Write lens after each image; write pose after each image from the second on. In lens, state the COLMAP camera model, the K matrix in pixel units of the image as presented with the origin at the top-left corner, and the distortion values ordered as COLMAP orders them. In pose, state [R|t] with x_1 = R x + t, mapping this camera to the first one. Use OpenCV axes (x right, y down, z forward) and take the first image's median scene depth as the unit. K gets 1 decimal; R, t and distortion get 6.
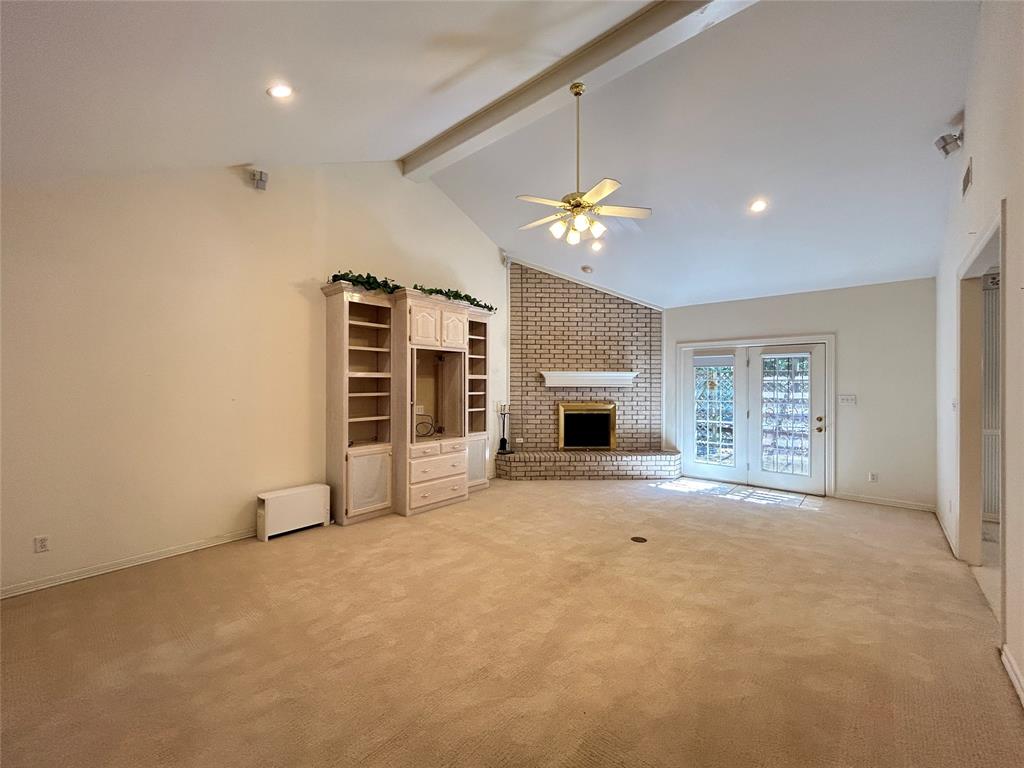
lens RADIAL K [[414.9, 0, 512.6], [0, 414.9, 383.3], [0, 0, 1]] dist [-0.000567, 0.001359]
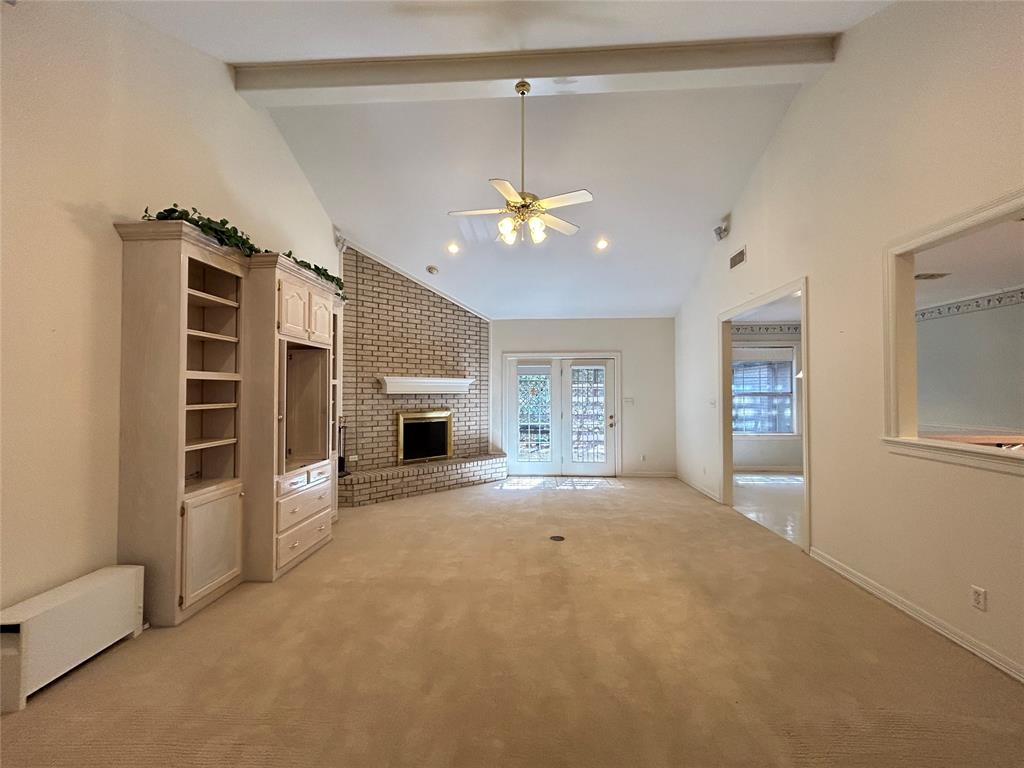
lens RADIAL K [[414.9, 0, 509.7], [0, 414.9, 382.4], [0, 0, 1]] dist [-0.000567, 0.001359]
pose [[0.789966, 0.010162, 0.613066, -0.265952], [0.003409, 0.999774, -0.020965, 0.003523], [-0.613141, 0.018651, 0.789754, 0.148117]]
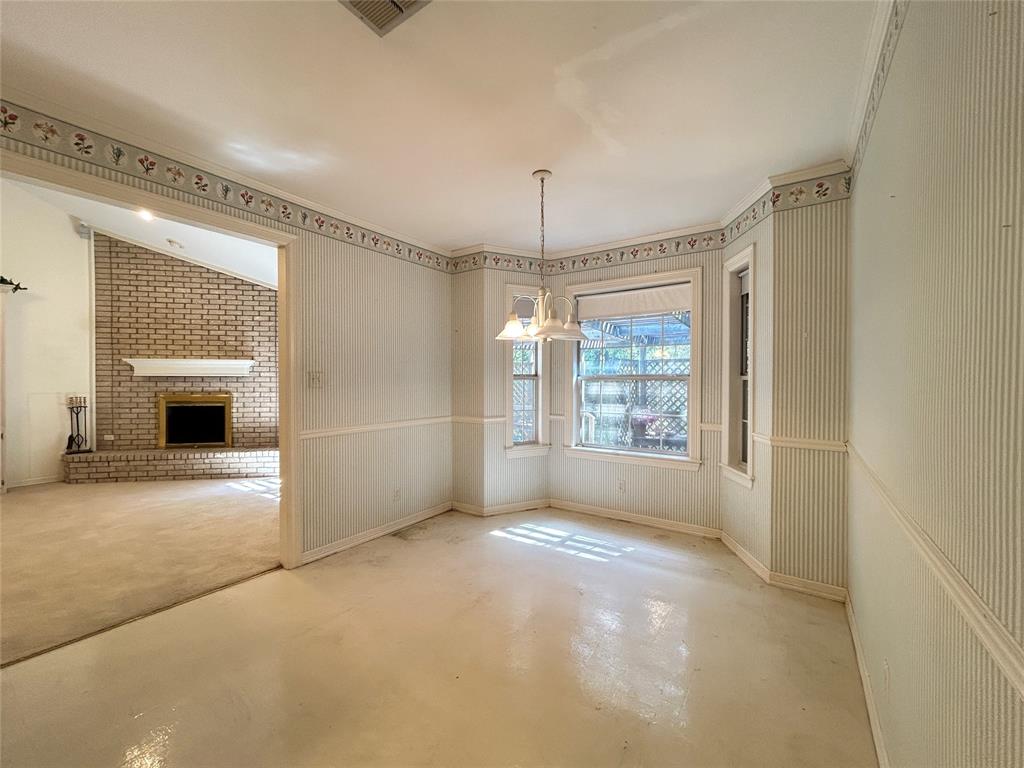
lens RADIAL K [[414.9, 0, 511.5], [0, 414.9, 382.7], [0, 0, 1]] dist [-0.000567, 0.001359]
pose [[0.993167, -0.002175, 0.116679, 0.805534], [0.001367, 0.999974, 0.007011, 0.018112], [-0.116691, -0.006803, 0.993145, 0.032323]]
